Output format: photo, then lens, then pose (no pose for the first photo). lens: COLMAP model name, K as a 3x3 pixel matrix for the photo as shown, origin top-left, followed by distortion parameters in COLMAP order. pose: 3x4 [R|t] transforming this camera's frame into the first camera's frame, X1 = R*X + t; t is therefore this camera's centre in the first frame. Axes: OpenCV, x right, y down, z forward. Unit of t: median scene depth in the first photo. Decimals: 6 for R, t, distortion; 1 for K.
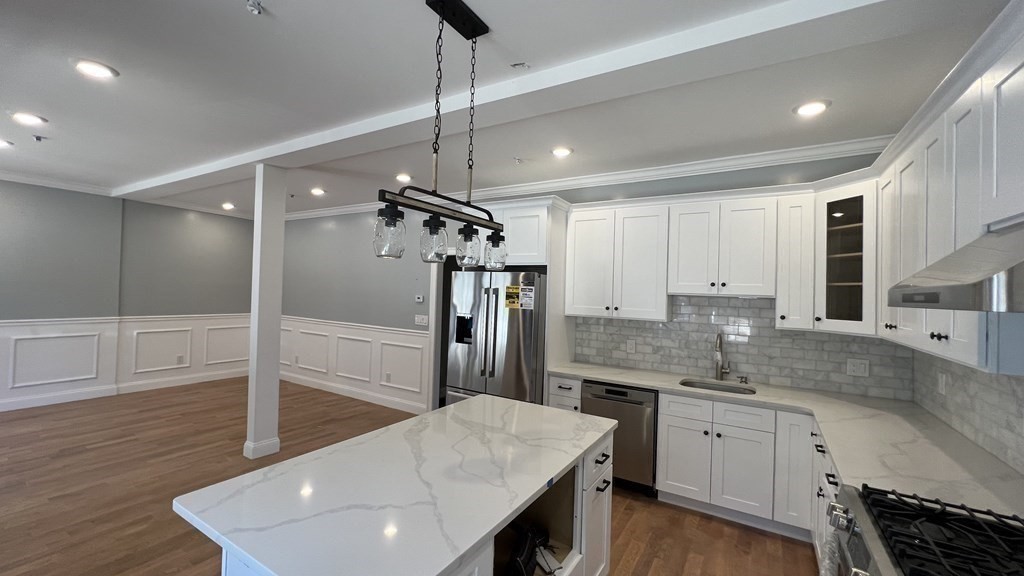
lens RADIAL K [[409.7, 0, 512.3], [0, 409.7, 286.5], [0, 0, 1]] dist [-0.001475, 0.000414]
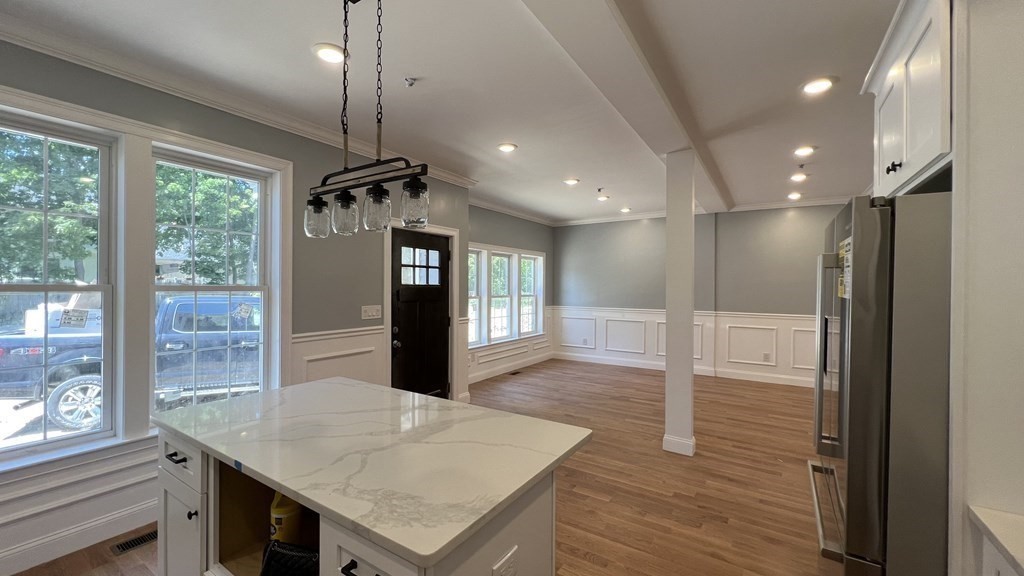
lens RADIAL K [[409.7, 0, 509.0], [0, 409.7, 287.1], [0, 0, 1]] dist [-0.001475, 0.000414]
pose [[-0.029934, -0.027475, -0.999174, 0.481590], [0.003297, 0.999614, -0.027586, 0.062696], [0.999546, -0.004120, -0.029832, 0.807070]]
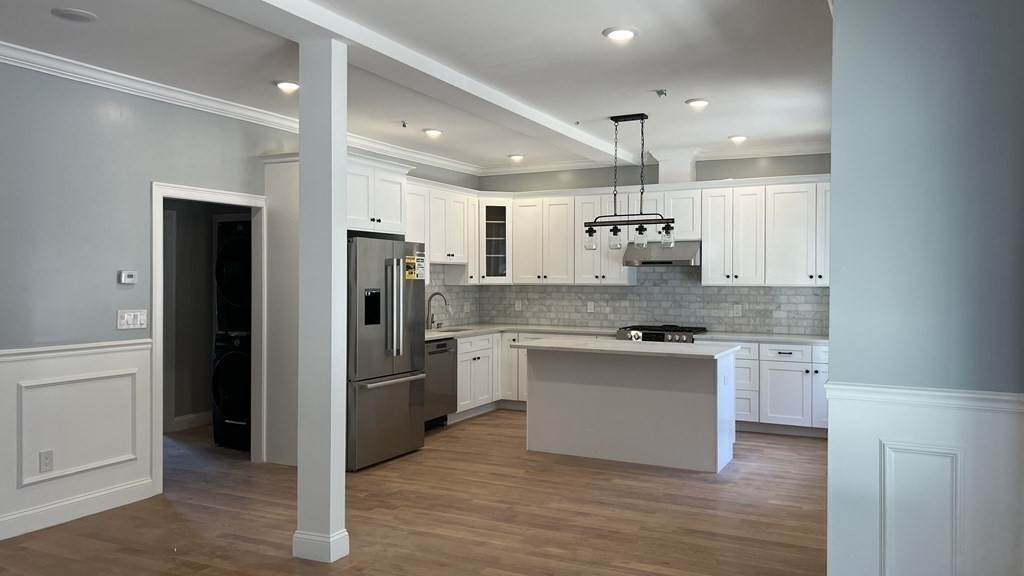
lens RADIAL K [[778.3, 0, 509.4], [0, 778.3, 289.7], [0, 0, 1]] dist [0.003811, -0.001036]
pose [[-0.084900, -0.047911, 0.995237, -2.186276], [-0.014993, 0.998792, 0.046803, -0.014322], [-0.996277, -0.010948, -0.085516, 1.090765]]
